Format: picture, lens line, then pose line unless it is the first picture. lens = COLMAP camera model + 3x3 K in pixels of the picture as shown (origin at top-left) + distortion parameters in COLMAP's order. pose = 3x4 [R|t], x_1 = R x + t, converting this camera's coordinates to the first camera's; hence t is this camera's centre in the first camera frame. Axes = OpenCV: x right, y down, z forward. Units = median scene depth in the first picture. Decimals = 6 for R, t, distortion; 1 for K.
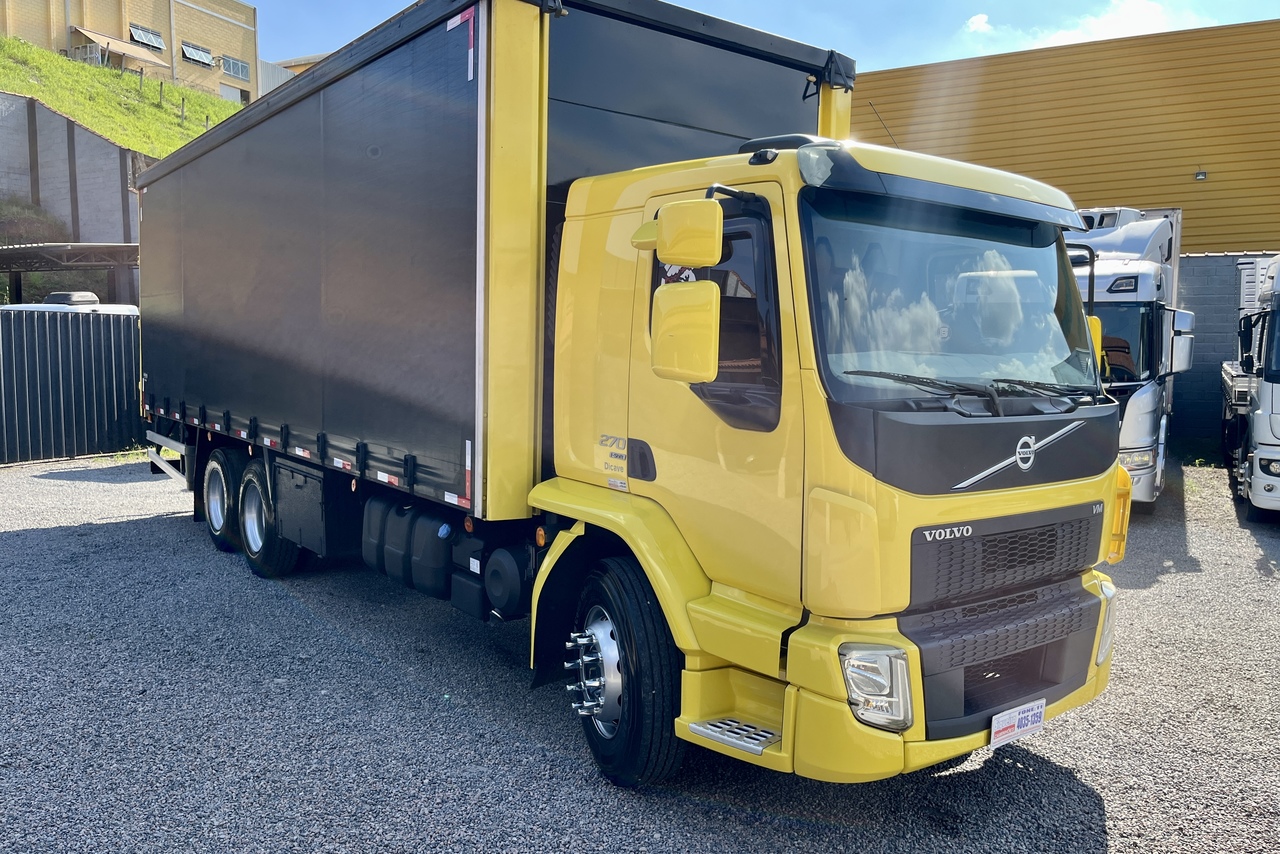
lens RADIAL K [[960.9, 0, 640.0], [0, 960.9, 427.0], [0, 0, 1]] dist [0.036457, -0.002340]
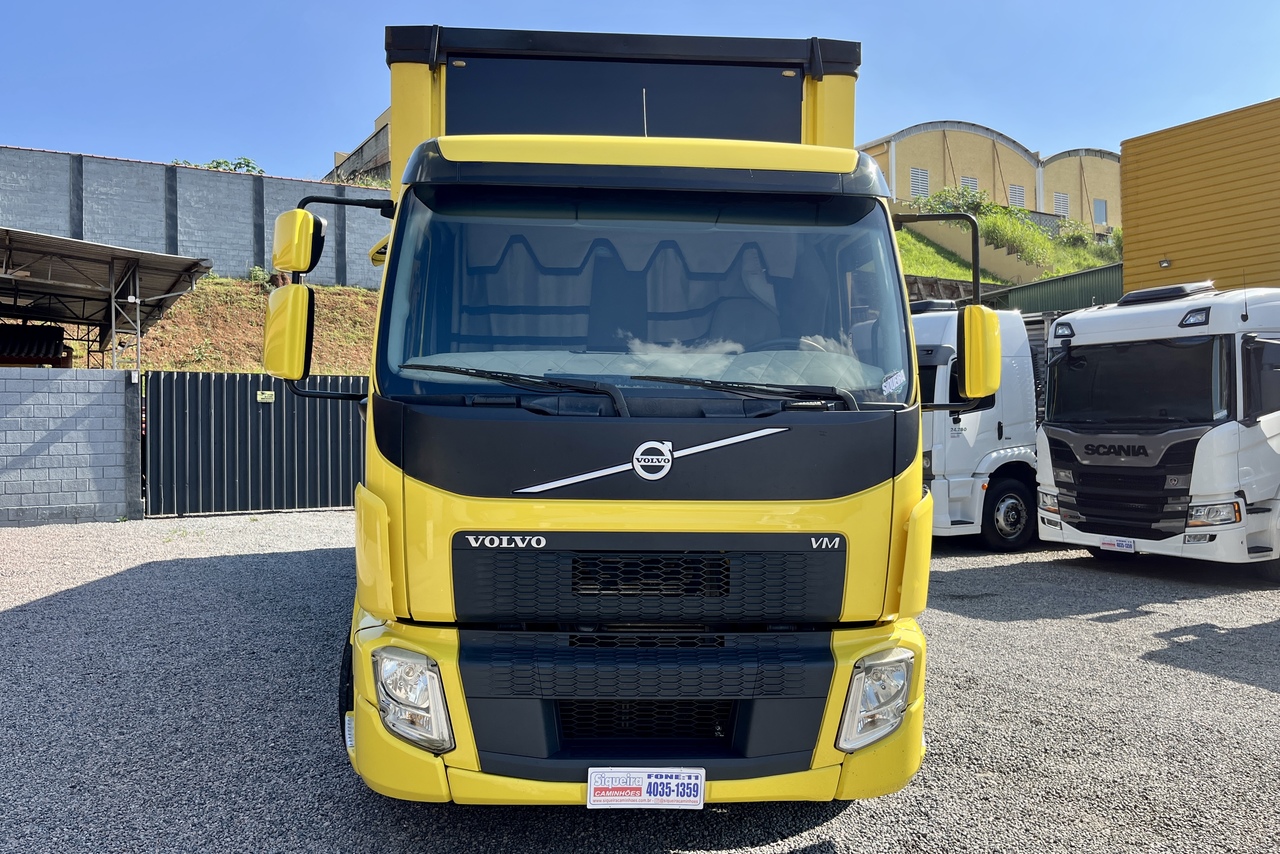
lens RADIAL K [[960.9, 0, 640.0], [0, 960.9, 427.0], [0, 0, 1]] dist [0.036457, -0.002340]
pose [[0.824830, -0.003290, -0.565371, 0.919259], [-0.039943, 0.997145, -0.064076, 0.054931], [0.563968, 0.075435, 0.822344, 0.317109]]
